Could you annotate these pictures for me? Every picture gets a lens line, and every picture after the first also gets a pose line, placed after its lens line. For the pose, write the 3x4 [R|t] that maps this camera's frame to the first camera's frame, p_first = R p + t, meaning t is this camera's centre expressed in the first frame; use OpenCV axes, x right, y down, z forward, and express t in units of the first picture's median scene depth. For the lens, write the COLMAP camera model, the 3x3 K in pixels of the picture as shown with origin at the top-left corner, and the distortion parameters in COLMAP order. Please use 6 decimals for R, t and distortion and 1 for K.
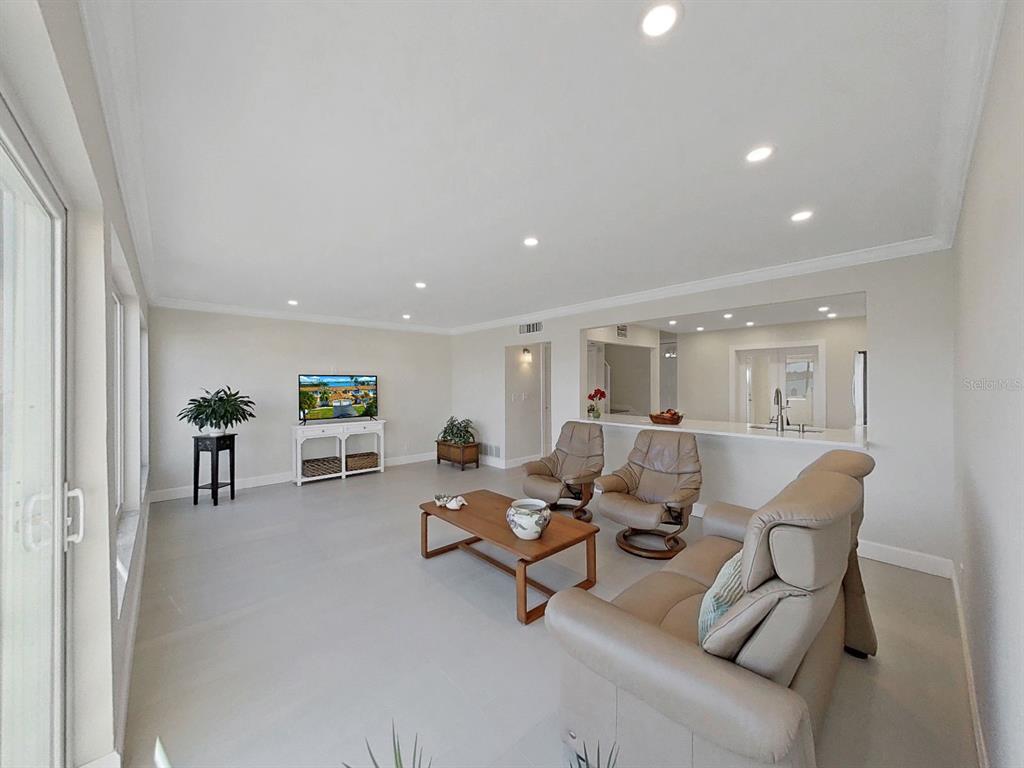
lens RADIAL K [[381.6, 0, 512.0], [0, 381.6, 384.0], [0, 0, 1]] dist [-0.001405, 0.000097]
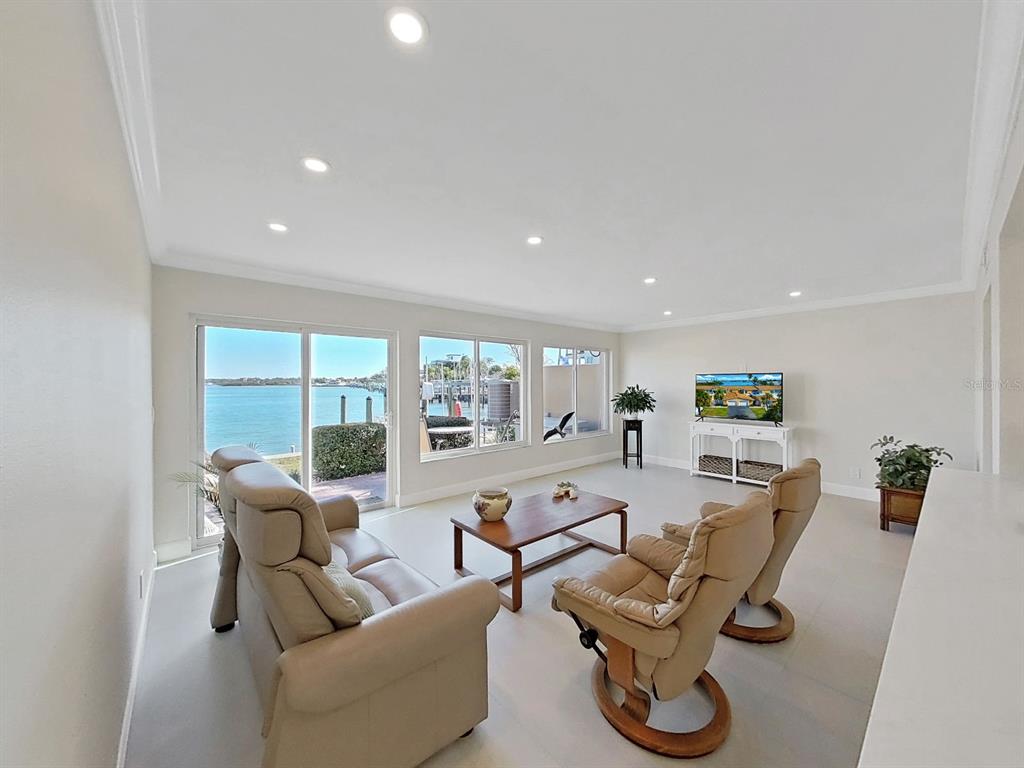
lens RADIAL K [[381.6, 0, 512.0], [0, 381.6, 384.0], [0, 0, 1]] dist [-0.001405, 0.000097]
pose [[-0.023156, 0.009170, -0.999690, 0.511854], [-0.001385, 0.999957, 0.009205, -0.005723], [0.999731, 0.001598, -0.023143, 0.473062]]
